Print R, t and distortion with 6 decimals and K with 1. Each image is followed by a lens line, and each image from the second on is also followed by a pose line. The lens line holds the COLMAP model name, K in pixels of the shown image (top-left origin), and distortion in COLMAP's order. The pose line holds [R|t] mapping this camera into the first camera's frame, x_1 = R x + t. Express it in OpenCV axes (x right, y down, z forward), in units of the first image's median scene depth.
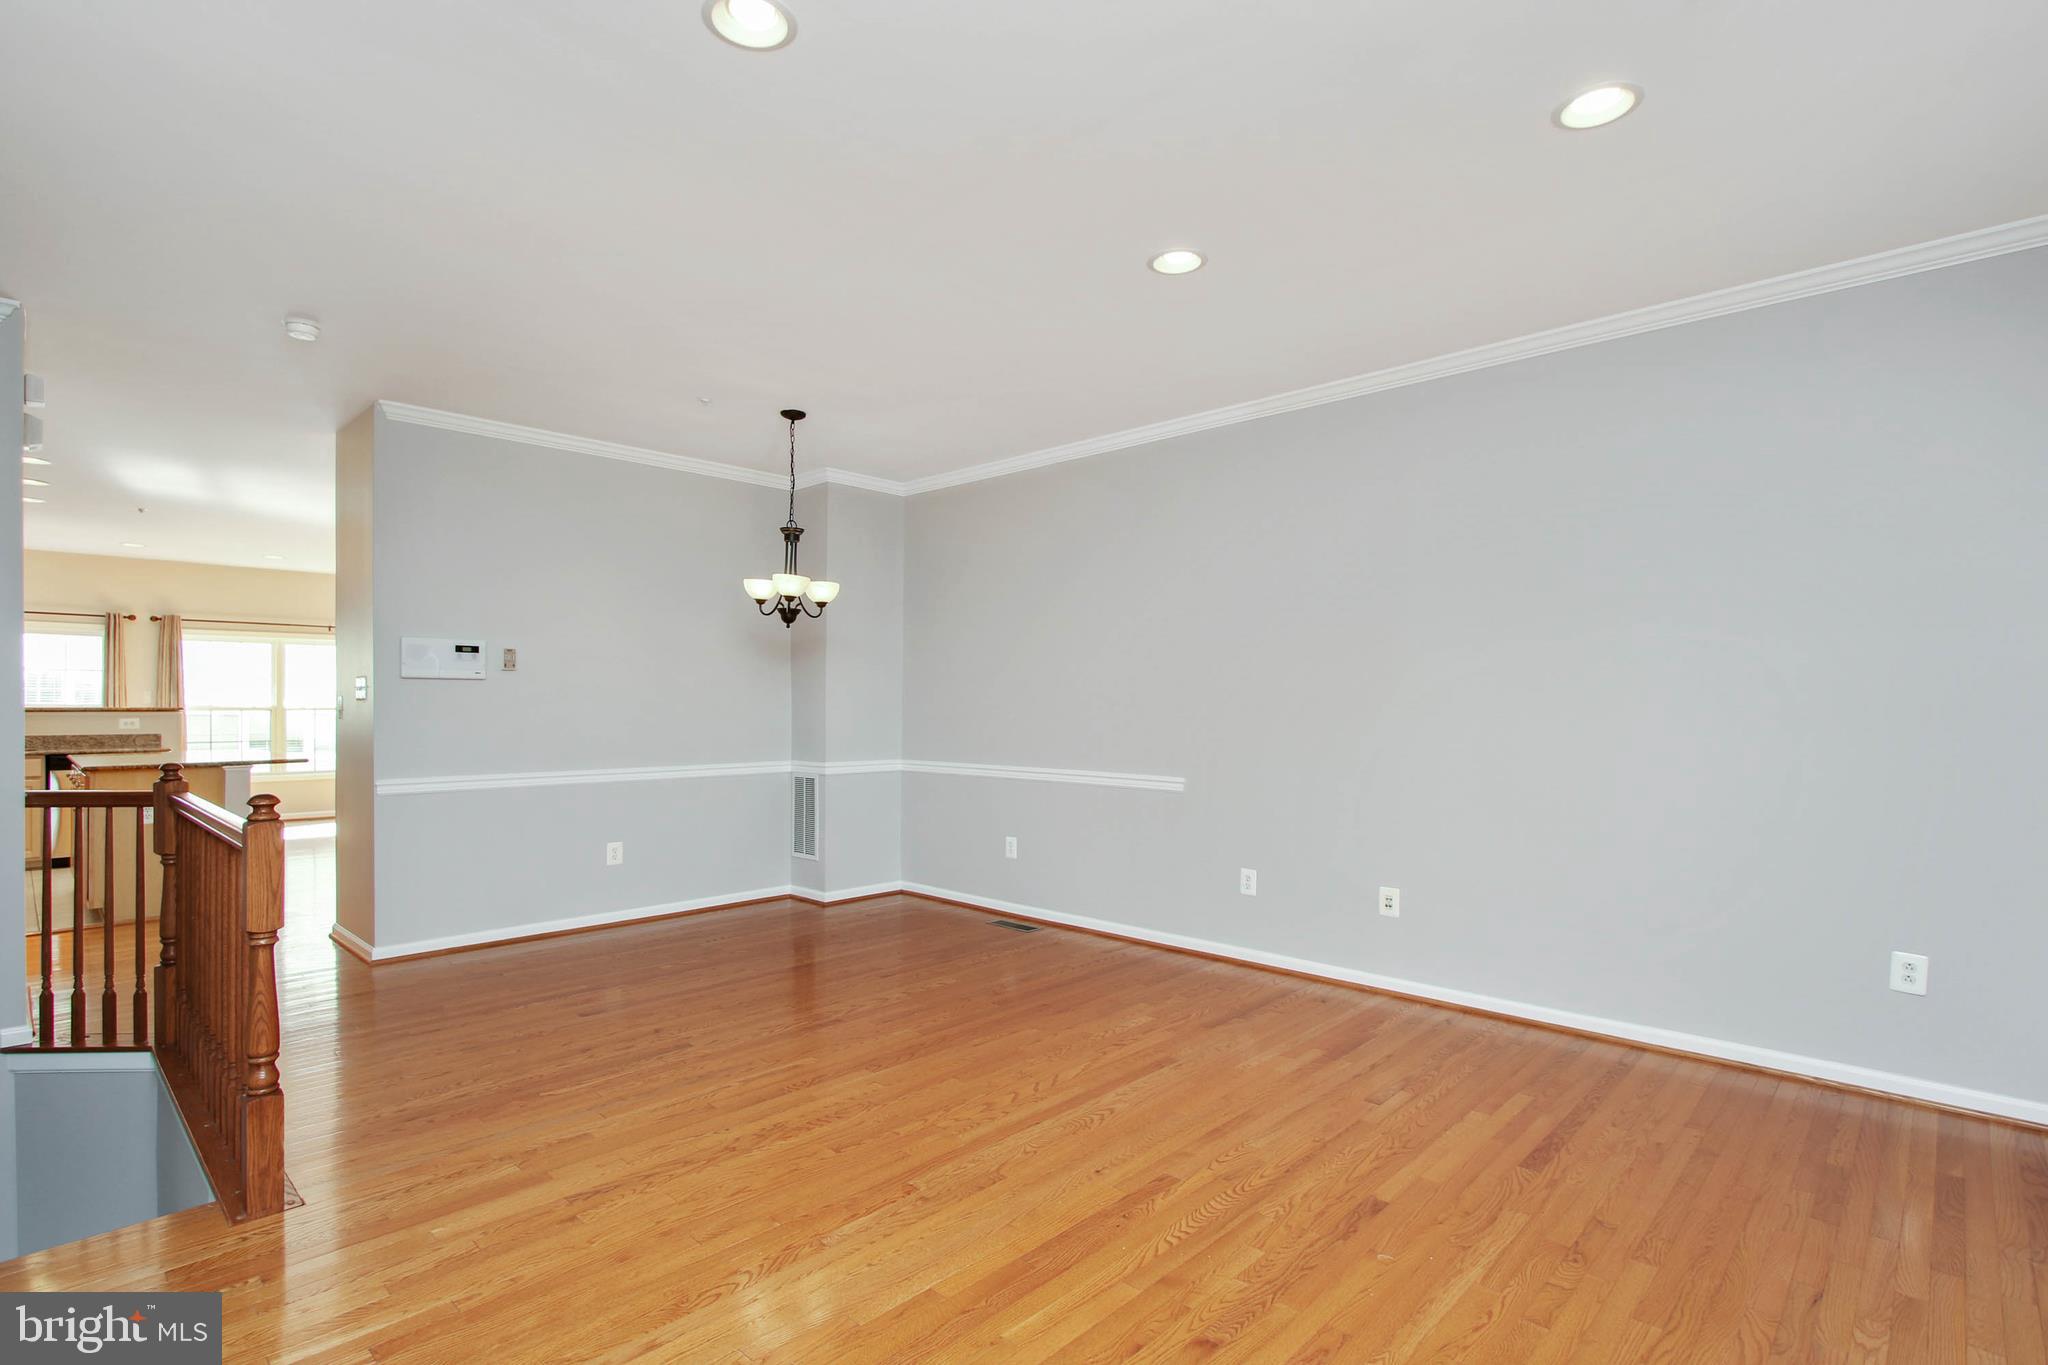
lens RADIAL K [[985.5, 0, 1024.0], [0, 985.5, 712.9], [0, 0, 1]] dist [0.000508, 0.000332]
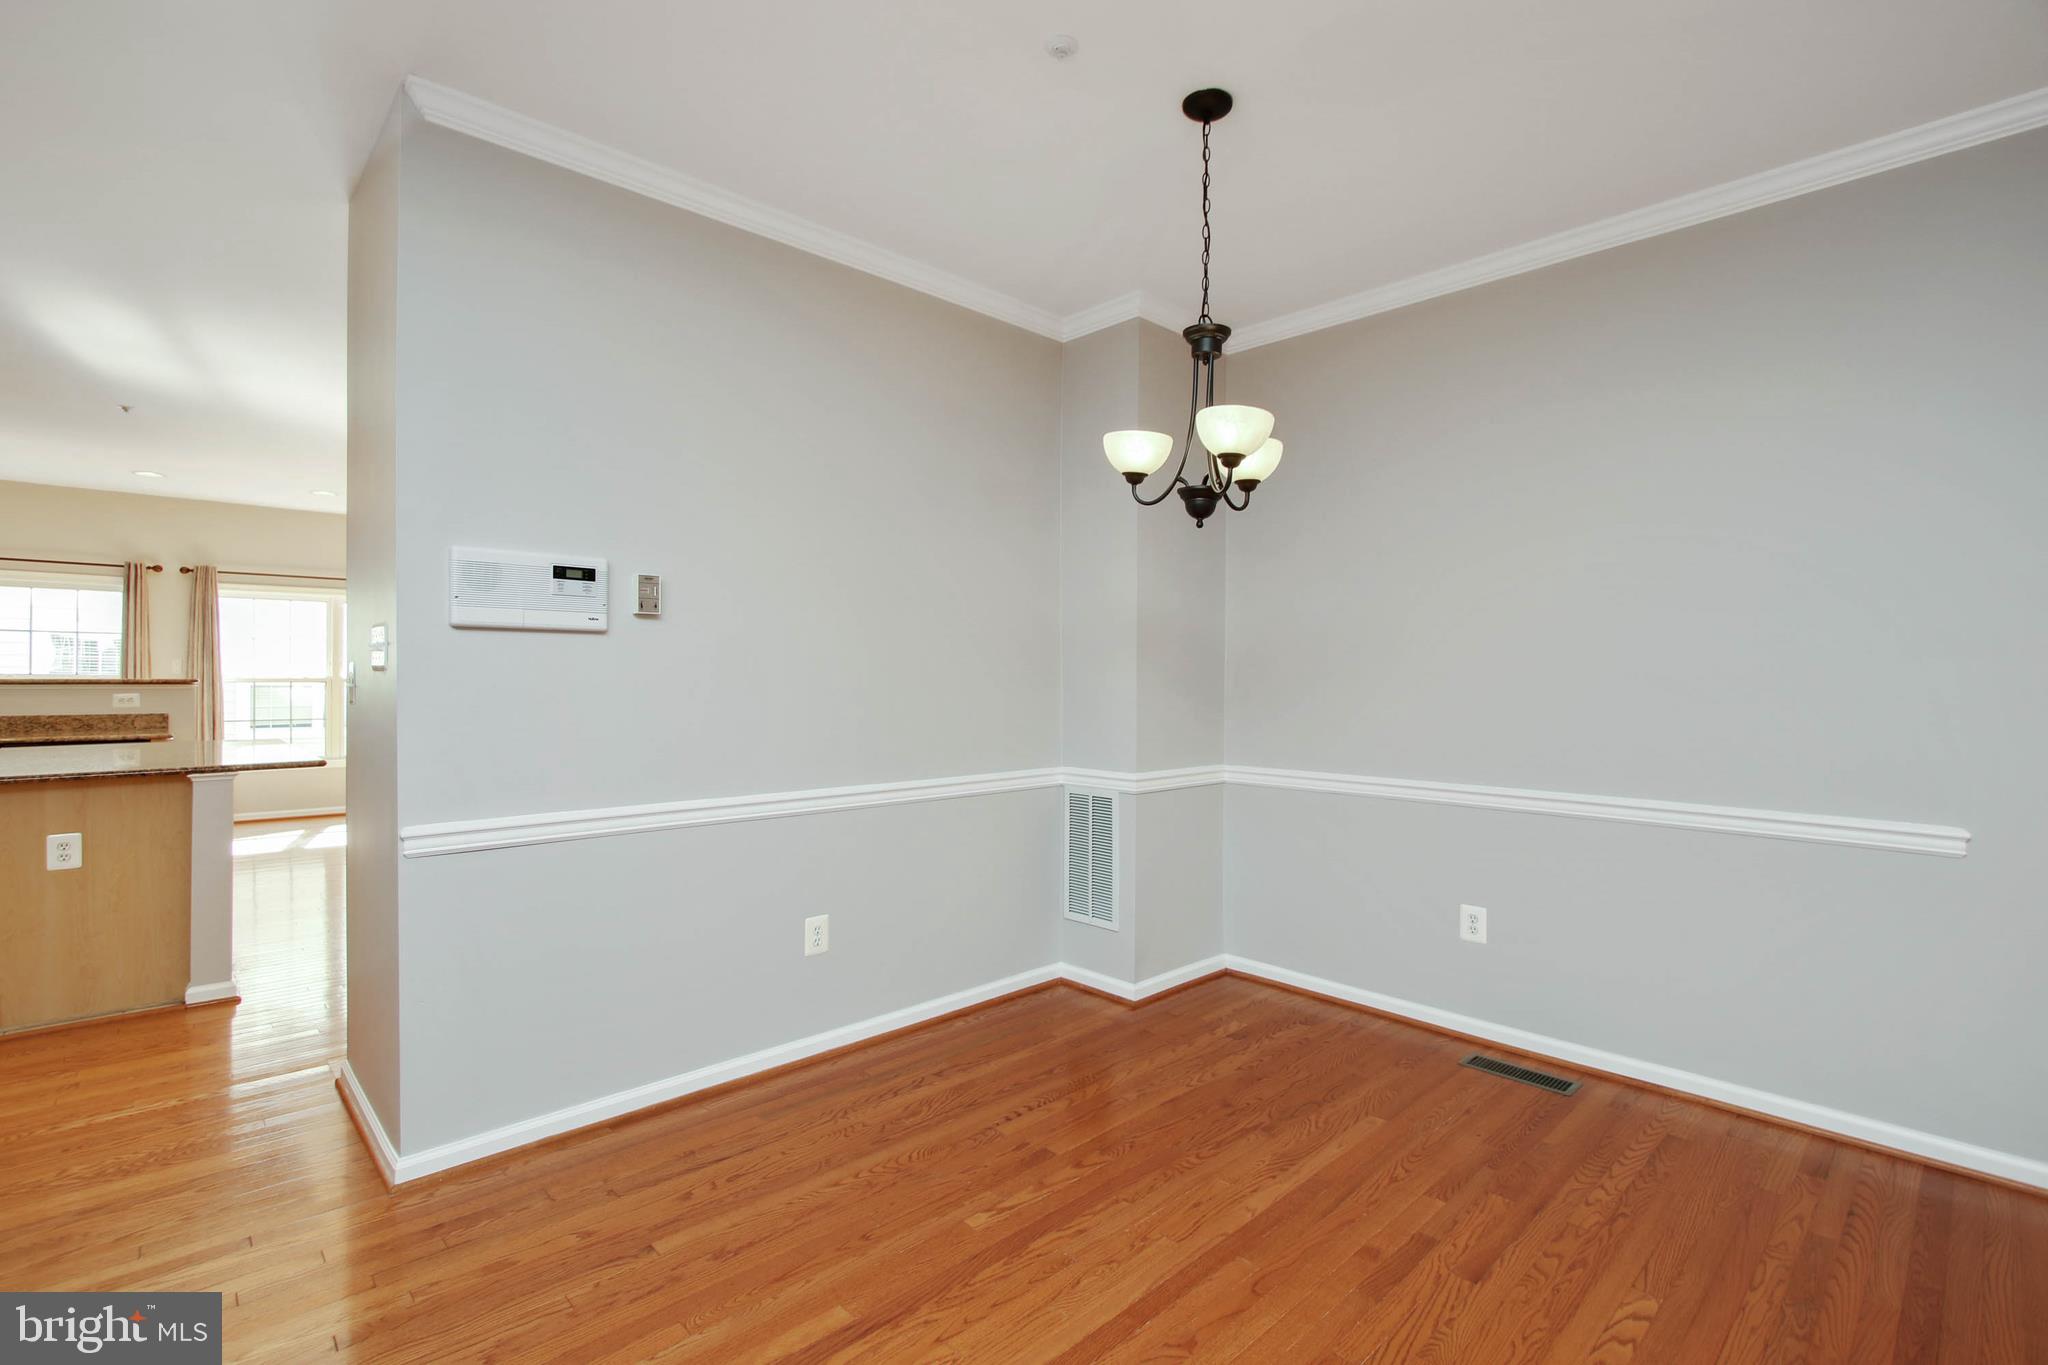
lens RADIAL K [[942.2, 0, 1024.0], [0, 942.2, 682.5], [0, 0, 1]] dist [-0.003395, -0.000217]
pose [[0.998991, 0.002860, -0.044821, -0.248866], [-0.002943, 0.999994, -0.001791, -0.004798], [0.044816, 0.001921, 0.998993, 0.418012]]
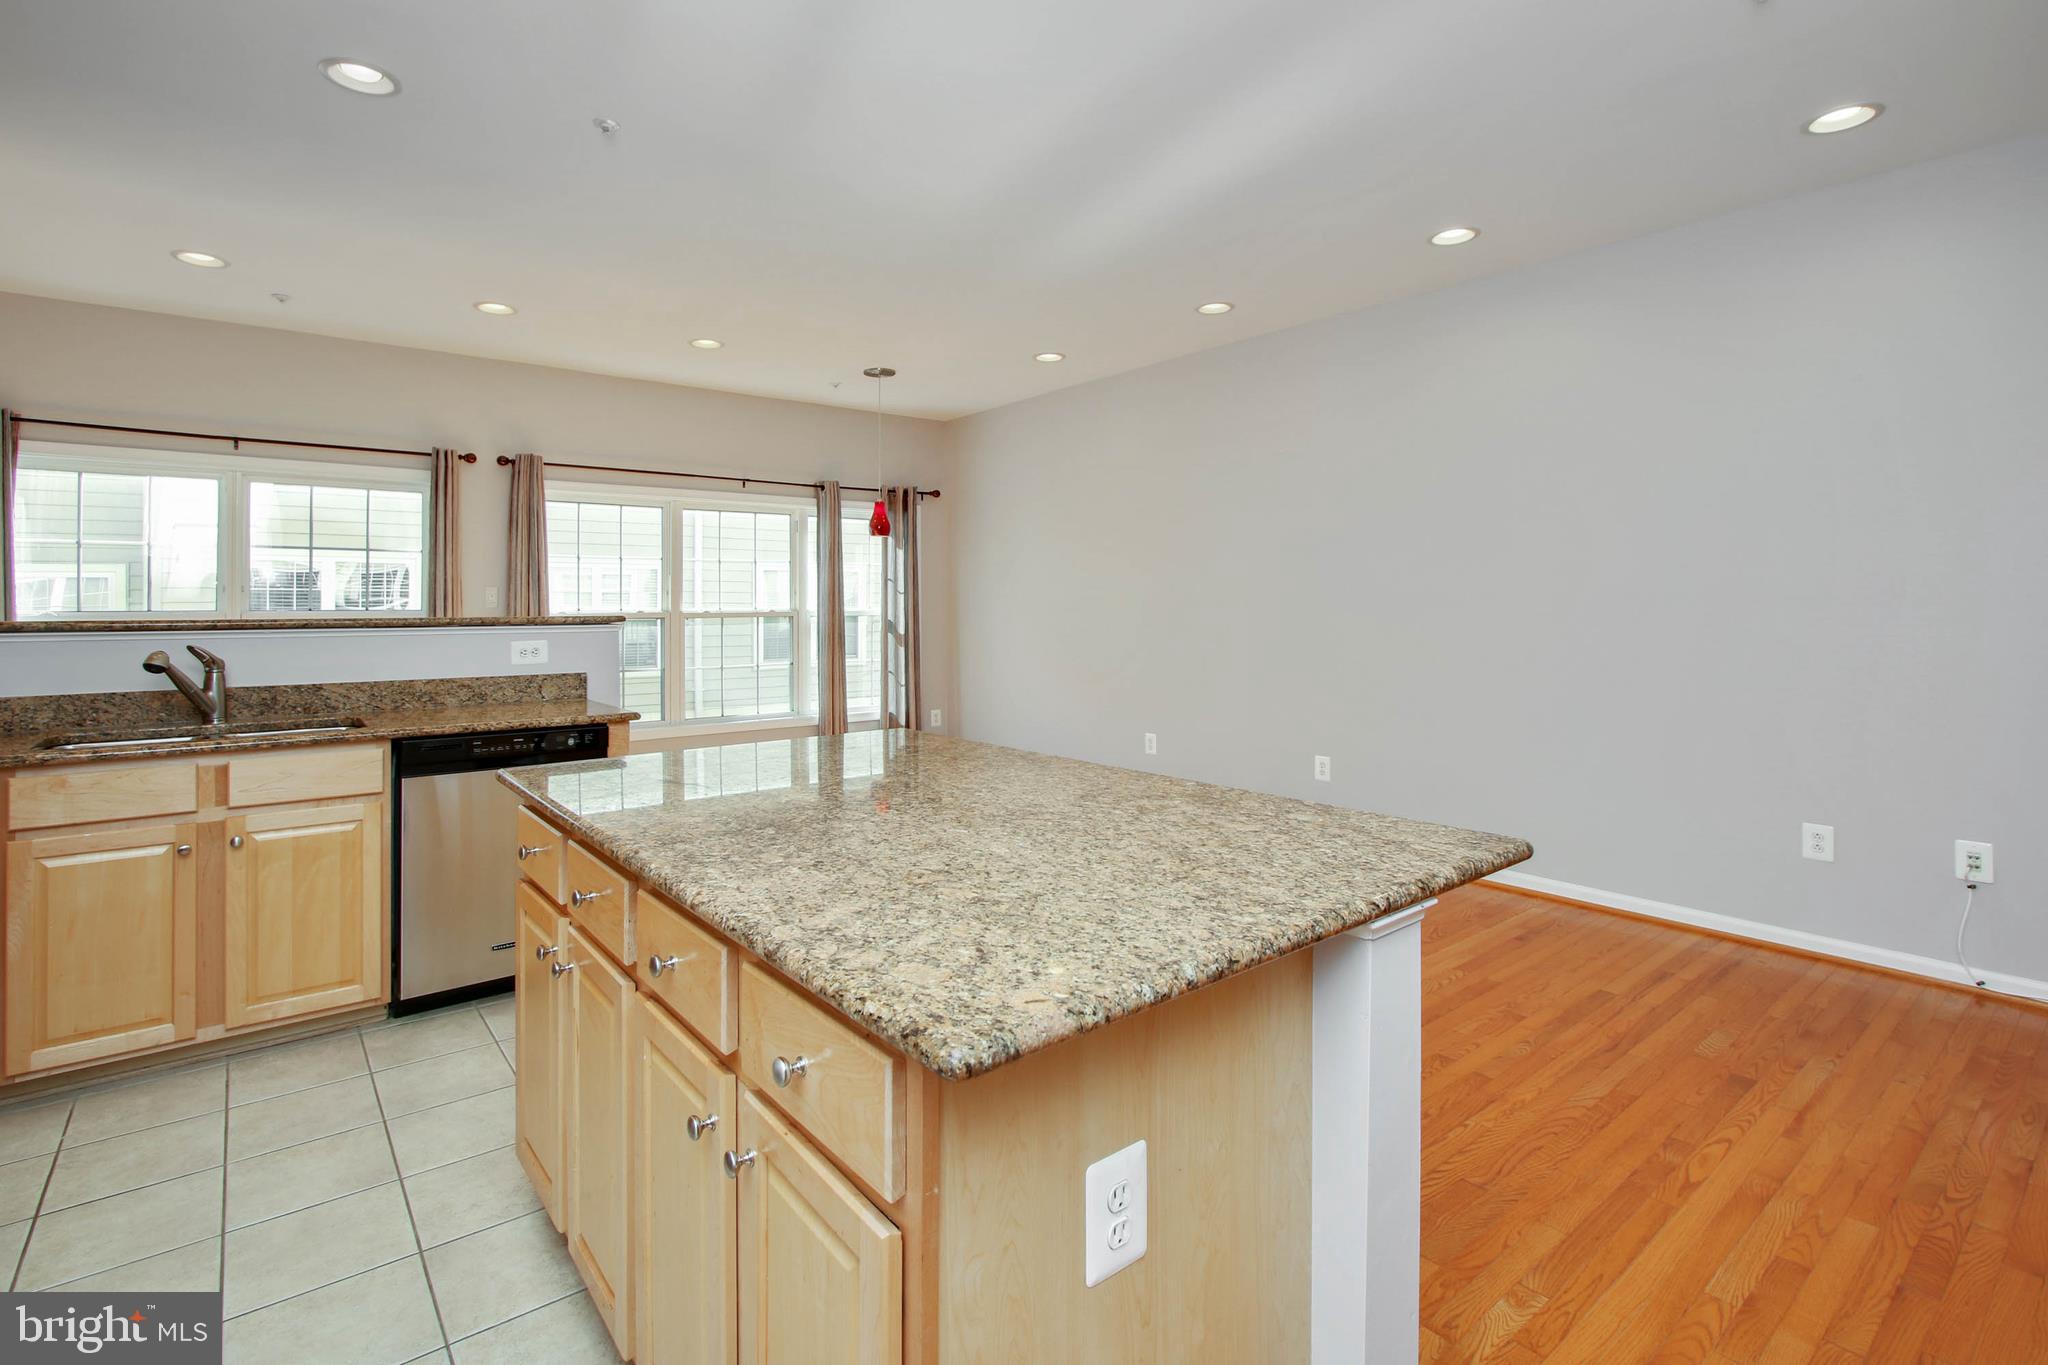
lens RADIAL K [[963.7, 0, 1057.0], [0, 963.7, 603.0], [0, 0, 1]] dist [-0.002059, -0.000363]
pose [[0.995186, -0.008696, -0.097614, -0.842128], [0.007944, 0.999936, -0.008092, -0.008683], [0.097678, 0.007278, 0.995191, 0.784780]]
